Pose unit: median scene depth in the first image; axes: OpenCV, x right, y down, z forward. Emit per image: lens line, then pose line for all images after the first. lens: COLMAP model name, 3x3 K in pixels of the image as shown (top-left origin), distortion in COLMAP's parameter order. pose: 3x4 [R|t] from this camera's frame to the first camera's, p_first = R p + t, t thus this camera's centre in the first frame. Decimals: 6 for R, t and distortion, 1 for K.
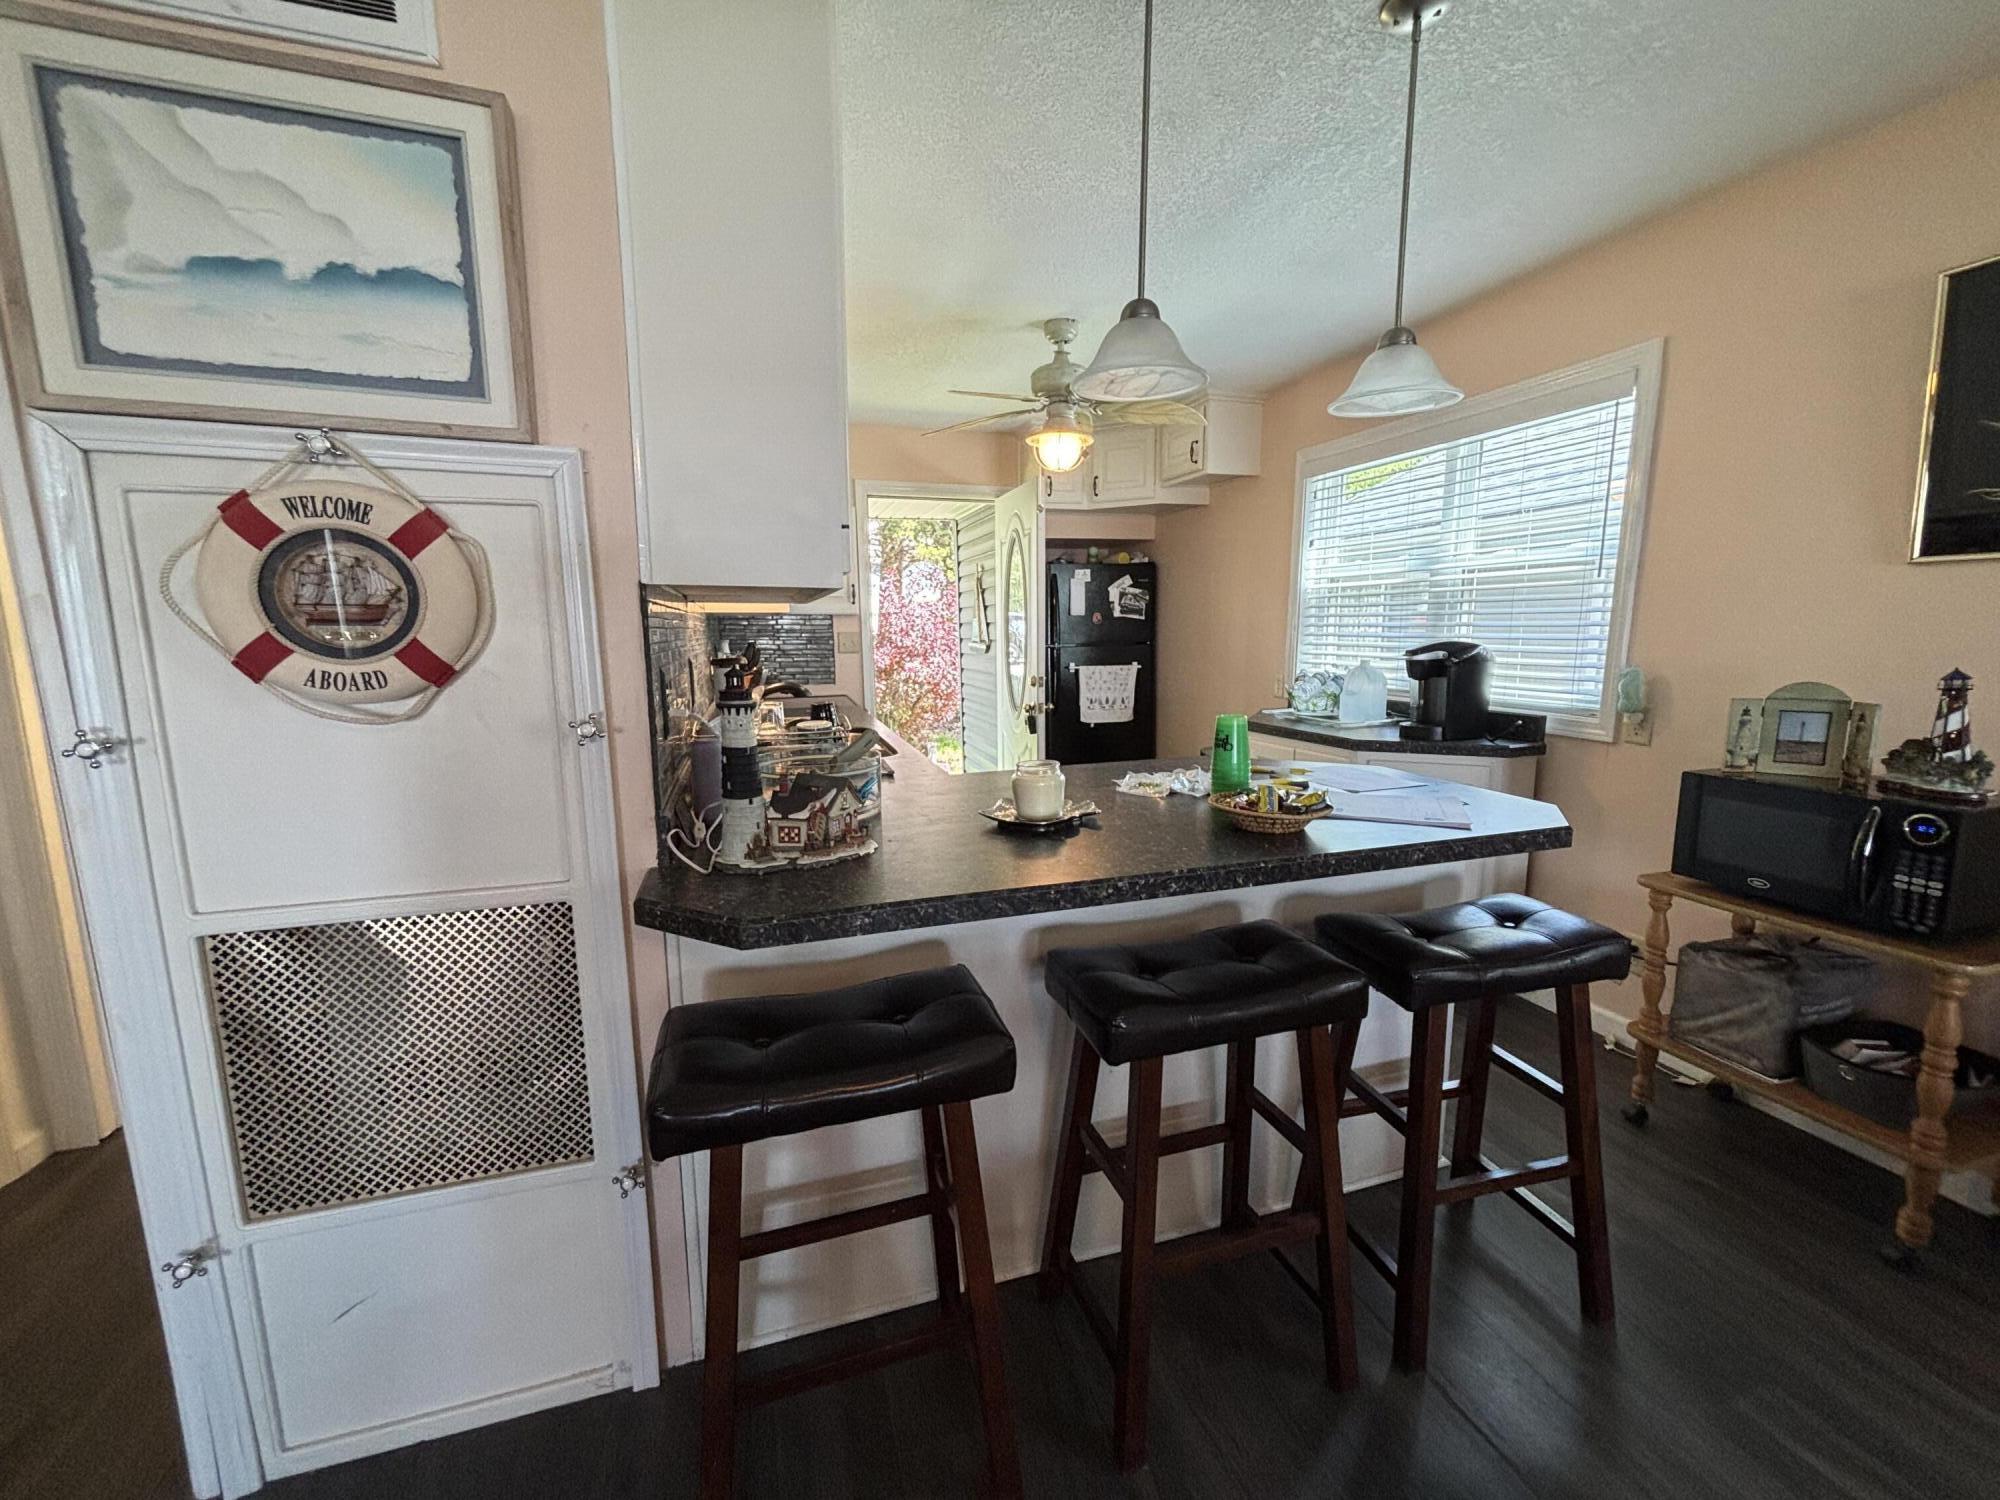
lens RADIAL K [[804.4, 0, 994.0], [0, 804.4, 754.8], [0, 0, 1]] dist [0.002104, -0.000763]
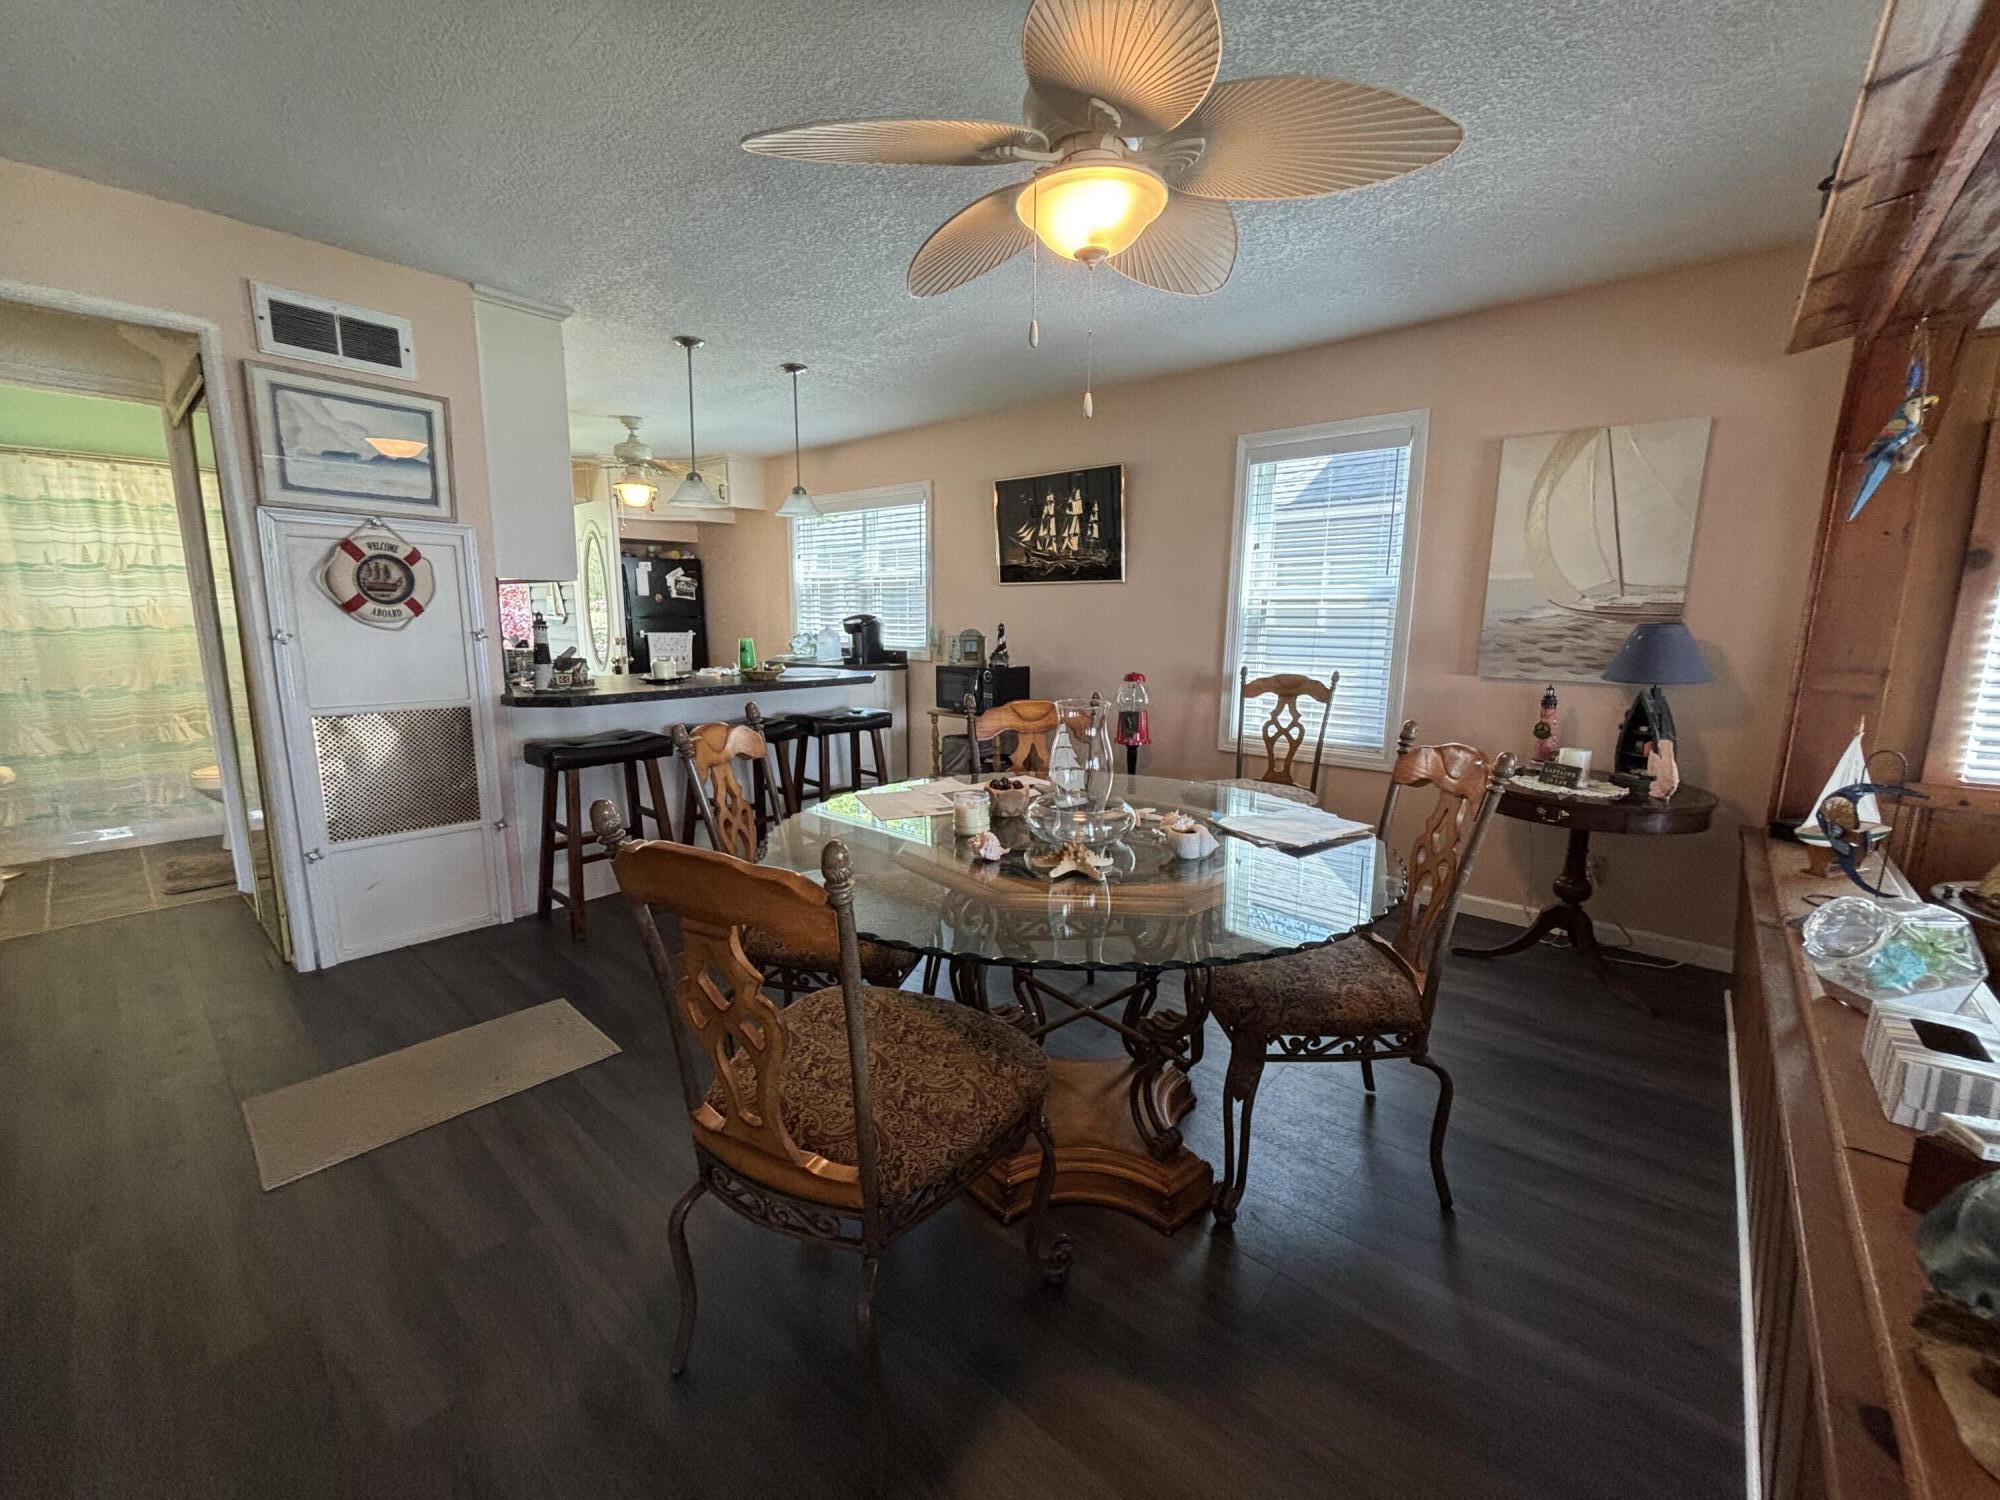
lens RADIAL K [[804.4, 0, 1014.9], [0, 804.4, 754.1], [0, 0, 1]] dist [0.002104, -0.000763]
pose [[0.843260, -0.075955, 0.532112, -0.225279], [0.066911, 0.997099, 0.036291, 0.175859], [-0.533325, 0.005001, 0.845896, -0.989988]]
